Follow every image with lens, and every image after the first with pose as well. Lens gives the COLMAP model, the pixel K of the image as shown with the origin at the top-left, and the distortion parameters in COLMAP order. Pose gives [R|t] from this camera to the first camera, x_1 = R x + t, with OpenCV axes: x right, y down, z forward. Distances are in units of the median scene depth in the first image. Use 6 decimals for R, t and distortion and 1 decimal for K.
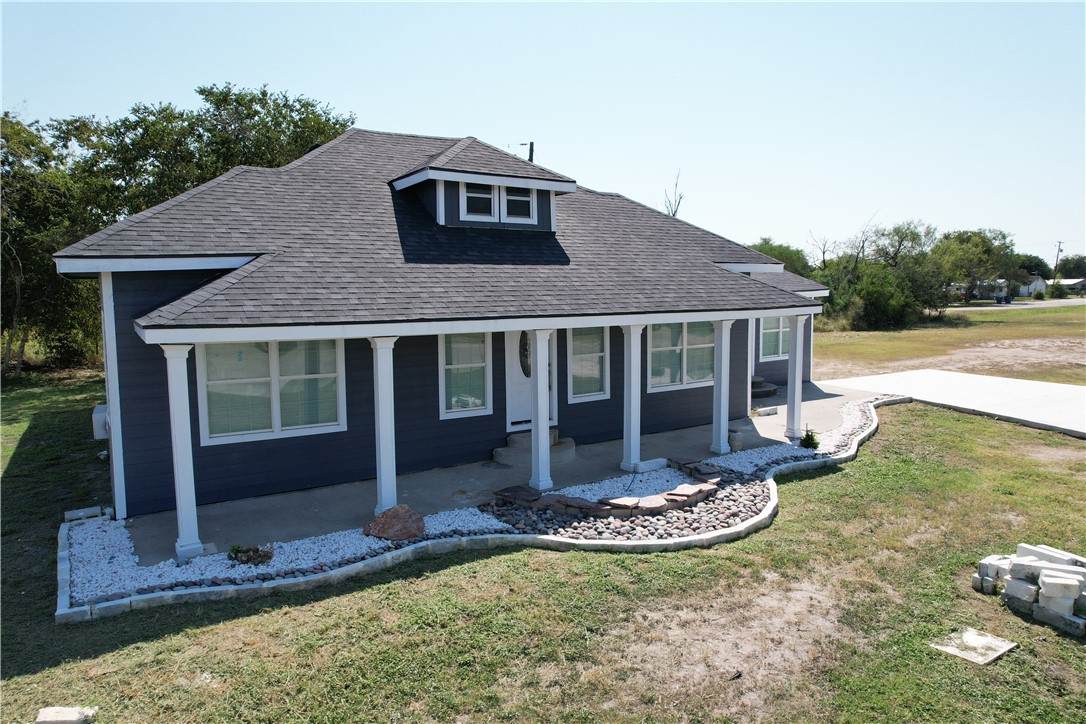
lens RADIAL K [[679.3, 0, 543.0], [0, 679.3, 362.0], [0, 0, 1]] dist [-0.081141, 0.062859]
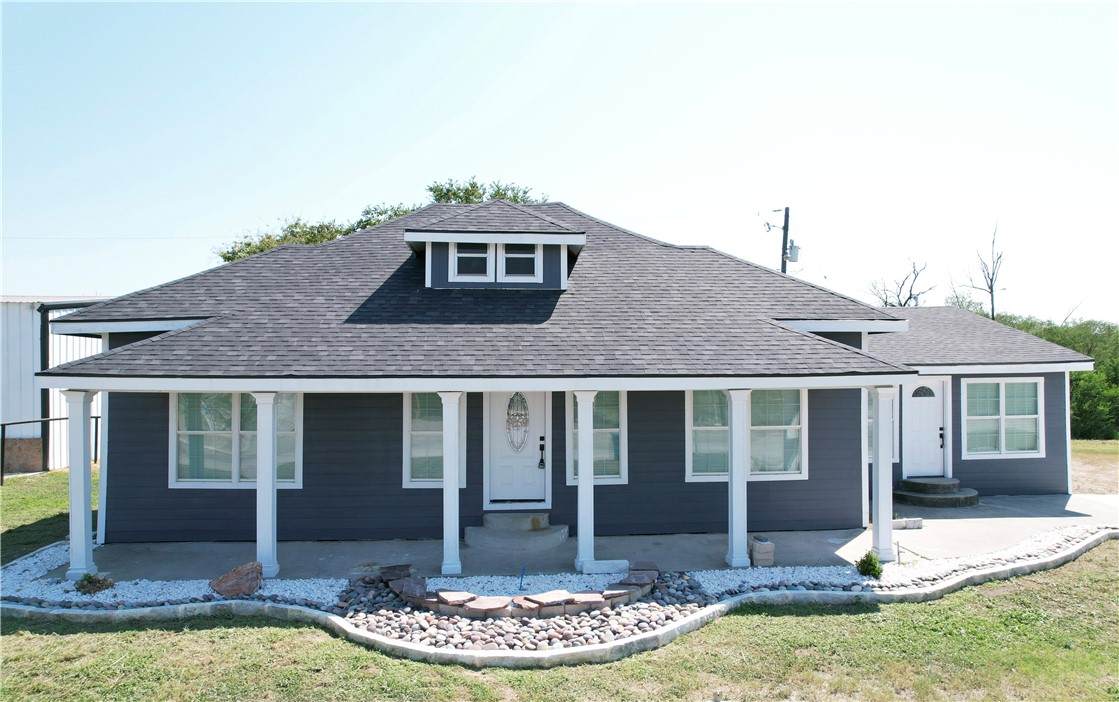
lens RADIAL K [[705.5, 0, 576.2], [0, 705.5, 368.1], [0, 0, 1]] dist [-0.073638, 0.053579]
pose [[0.881835, -0.002425, -0.471552, 0.593443], [-0.055310, 0.992552, -0.108539, 0.012912], [0.468303, 0.121795, 0.875133, 0.261495]]
